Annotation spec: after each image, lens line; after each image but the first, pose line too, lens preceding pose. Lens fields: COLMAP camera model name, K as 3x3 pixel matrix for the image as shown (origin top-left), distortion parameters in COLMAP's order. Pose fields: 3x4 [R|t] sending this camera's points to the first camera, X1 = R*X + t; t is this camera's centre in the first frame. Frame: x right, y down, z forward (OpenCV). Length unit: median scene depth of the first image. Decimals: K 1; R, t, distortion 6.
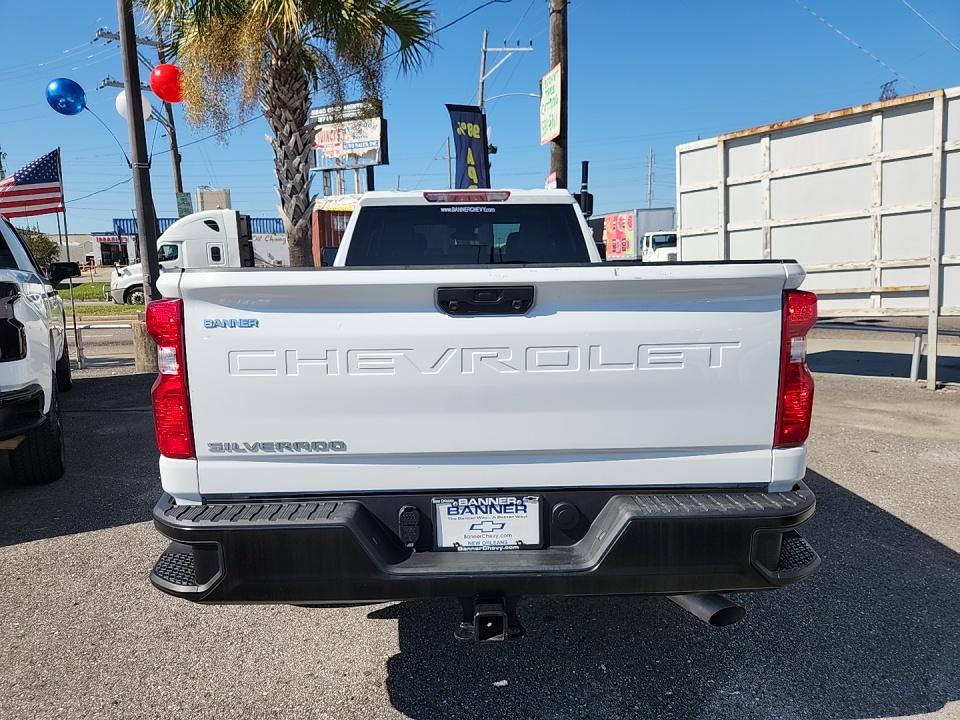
lens RADIAL K [[652.2, 0, 474.6], [0, 652.2, 358.0], [0, 0, 1]] dist [0.044406, -0.036504]
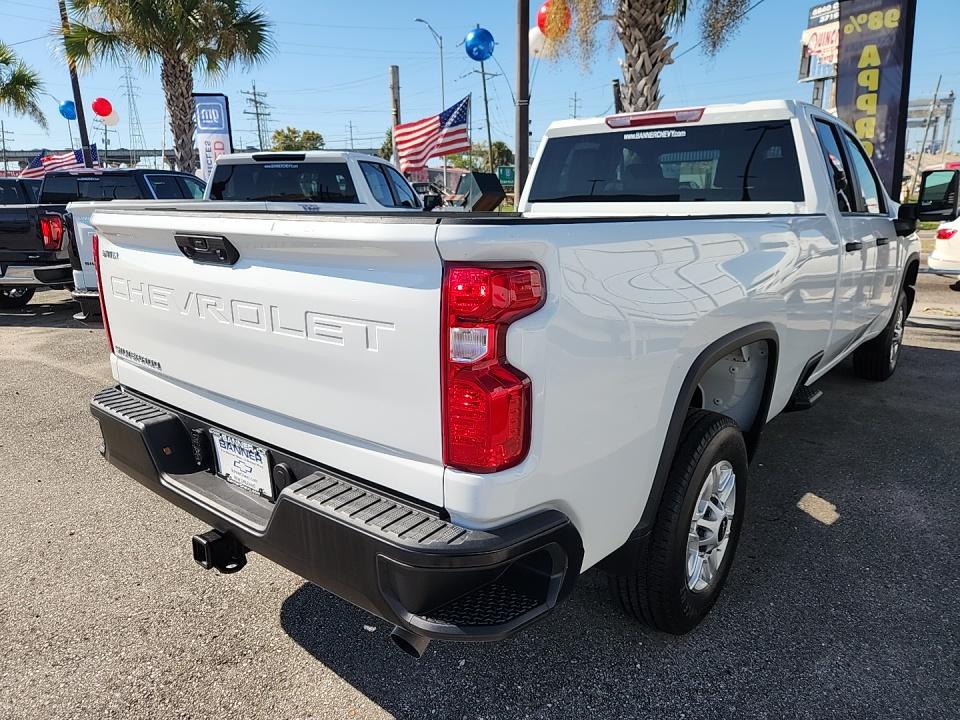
lens RADIAL K [[652.2, 0, 472.4], [0, 652.2, 364.0], [0, 0, 1]] dist [0.044406, -0.036504]
pose [[0.757899, 0.170641, -0.629659, 0.210739], [-0.096462, 0.983888, 0.150530, -0.022211], [0.645200, -0.053349, 0.762148, 0.100256]]
